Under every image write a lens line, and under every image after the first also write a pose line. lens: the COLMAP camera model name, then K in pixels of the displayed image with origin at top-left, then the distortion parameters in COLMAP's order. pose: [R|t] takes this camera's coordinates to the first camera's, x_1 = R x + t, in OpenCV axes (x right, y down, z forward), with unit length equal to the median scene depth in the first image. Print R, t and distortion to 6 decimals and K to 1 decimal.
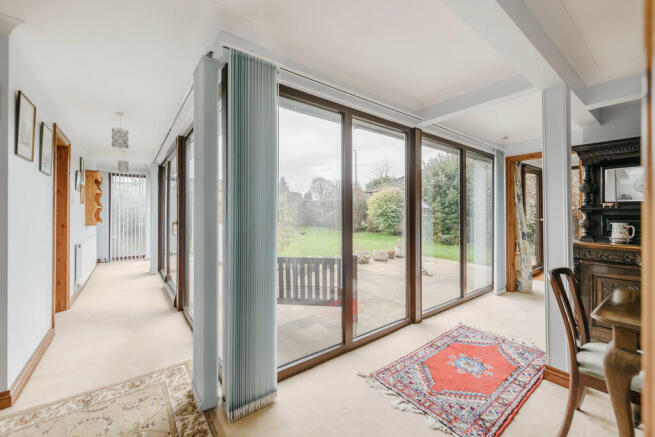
lens RADIAL K [[259.3, 0, 332.9], [0, 259.3, 211.1], [0, 0, 1]] dist [0.001715, 0.000019]
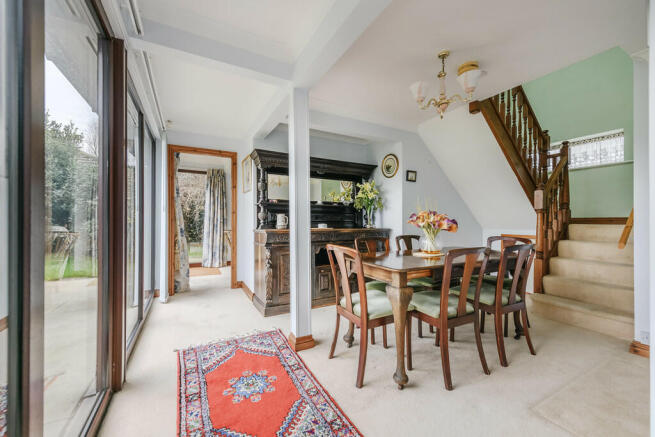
lens RADIAL K [[259.0, 0, 327.5], [0, 259.0, 218.5], [0, 0, 1]] dist [0.002146, 0.000094]
pose [[0.162596, 0.004702, 0.986682, -0.192724], [-0.012689, 0.999916, -0.002674, 0.071027], [-0.986611, -0.012086, 0.162642, 0.562408]]
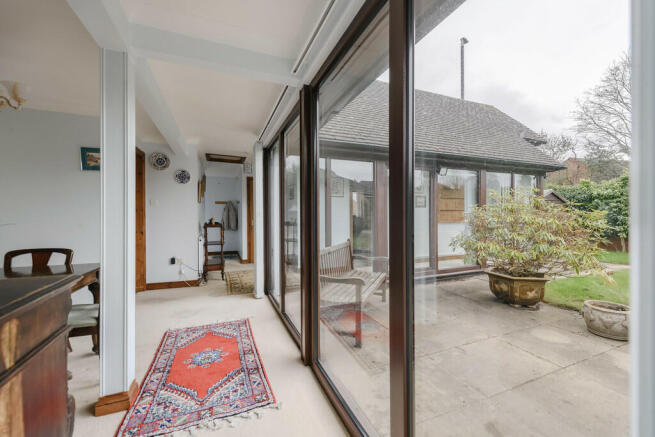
lens RADIAL K [[259.0, 0, 327.5], [0, 259.0, 218.5], [0, 0, 1]] dist [0.002146, 0.000094]
pose [[-0.257581, 0.003445, -0.966251, 1.211940], [0.007707, 0.999969, 0.001511, 0.037441], [0.966226, -0.007058, -0.257600, 1.506034]]
